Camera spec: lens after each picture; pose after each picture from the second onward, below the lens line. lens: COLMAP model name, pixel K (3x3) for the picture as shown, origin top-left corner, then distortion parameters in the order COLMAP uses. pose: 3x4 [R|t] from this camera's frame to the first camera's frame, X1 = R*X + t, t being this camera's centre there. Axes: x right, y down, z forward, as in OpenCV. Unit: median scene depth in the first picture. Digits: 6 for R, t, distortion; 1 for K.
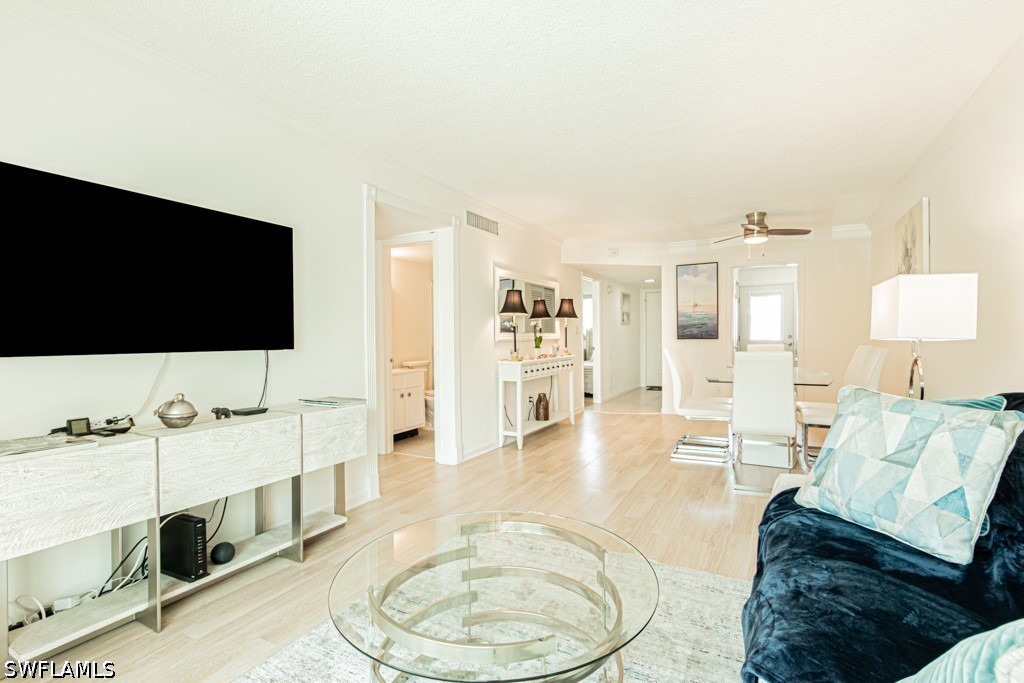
lens RADIAL K [[478.9, 0, 514.3], [0, 478.9, 341.2], [0, 0, 1]] dist [0.001382, -0.000246]
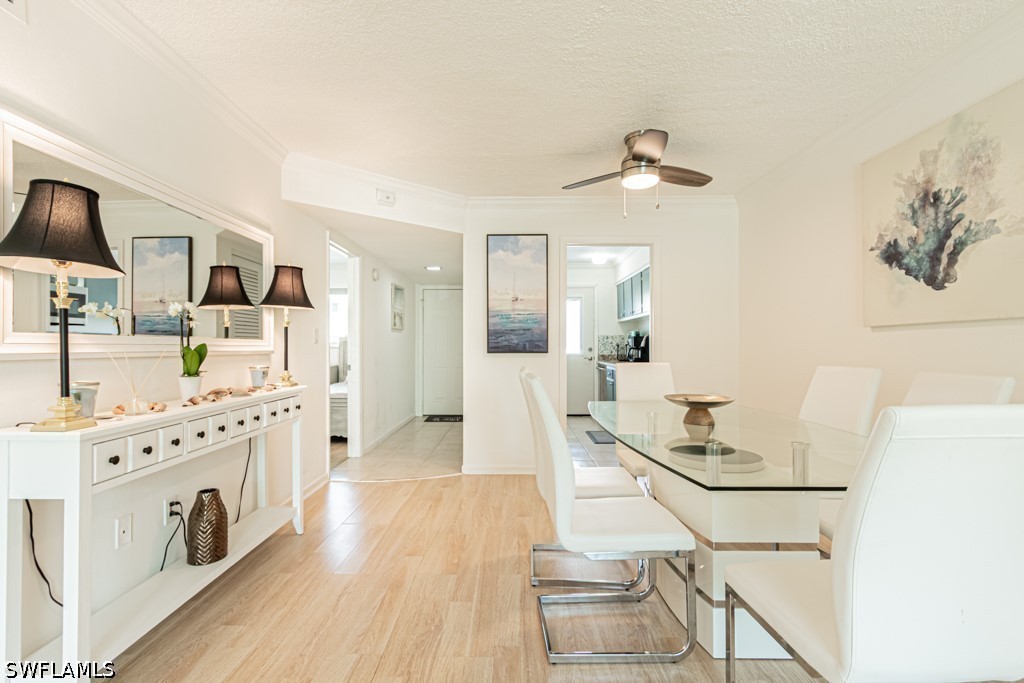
lens RADIAL K [[469.4, 0, 503.9], [0, 469.4, 346.0], [0, 0, 1]] dist [-0.000388, -0.000669]
pose [[0.888722, 0.010674, 0.458323, 0.109980], [-0.003780, 0.999866, -0.015956, -0.004749], [-0.458431, 0.012448, 0.888643, 0.623627]]
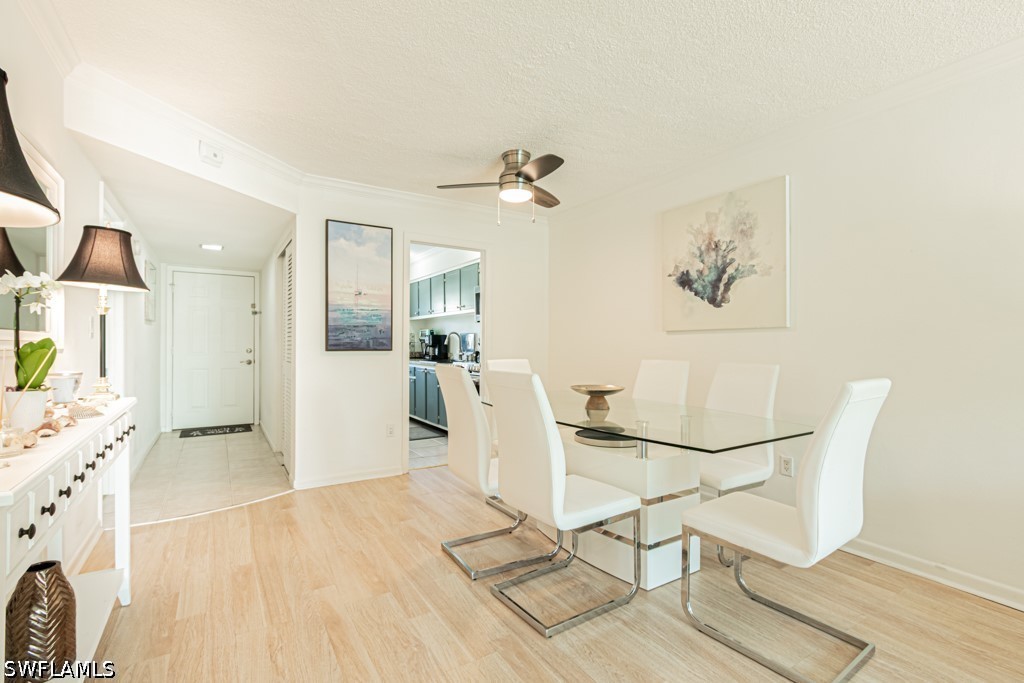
lens RADIAL K [[467.2, 0, 507.7], [0, 467.2, 345.4], [0, 0, 1]] dist [0.002362, -0.000127]
pose [[0.498948, 0.011050, 0.866562, -0.039841], [0.000619, 0.999914, -0.013107, -0.004676], [-0.866632, 0.007076, 0.498898, 0.757834]]
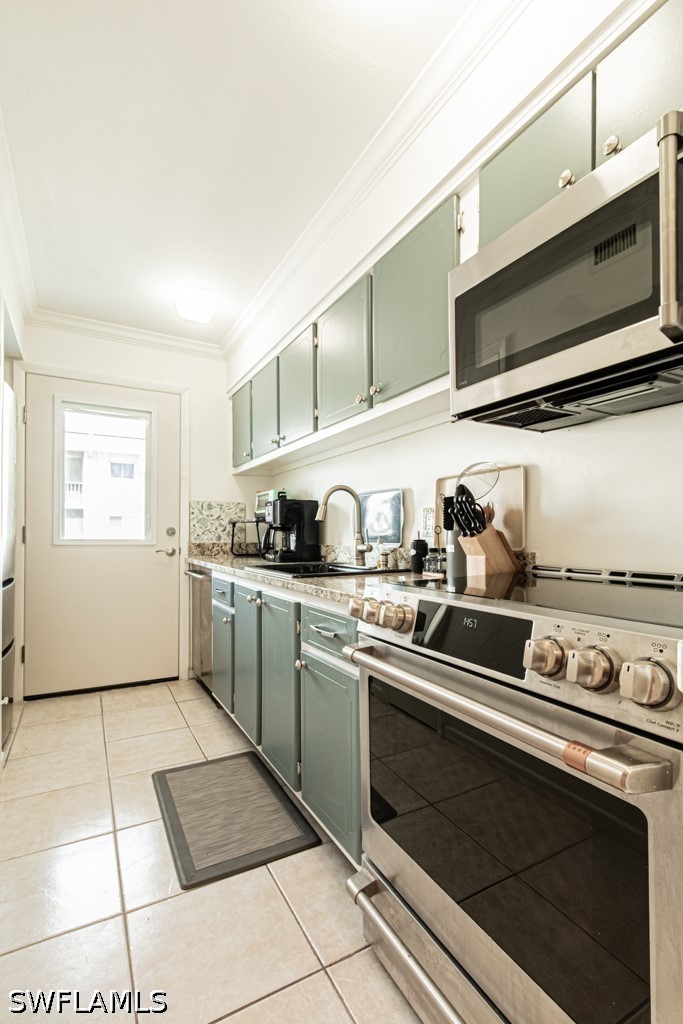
lens RADIAL K [[467.2, 0, 341.6], [0, 467.2, 534.4], [0, 0, 1]] dist [0.002362, -0.000127]
pose [[0.537894, 0.018257, 0.842815, 0.636667], [-0.004061, 0.999810, -0.019066, -0.002990], [-0.843003, 0.006833, 0.537866, 1.298397]]
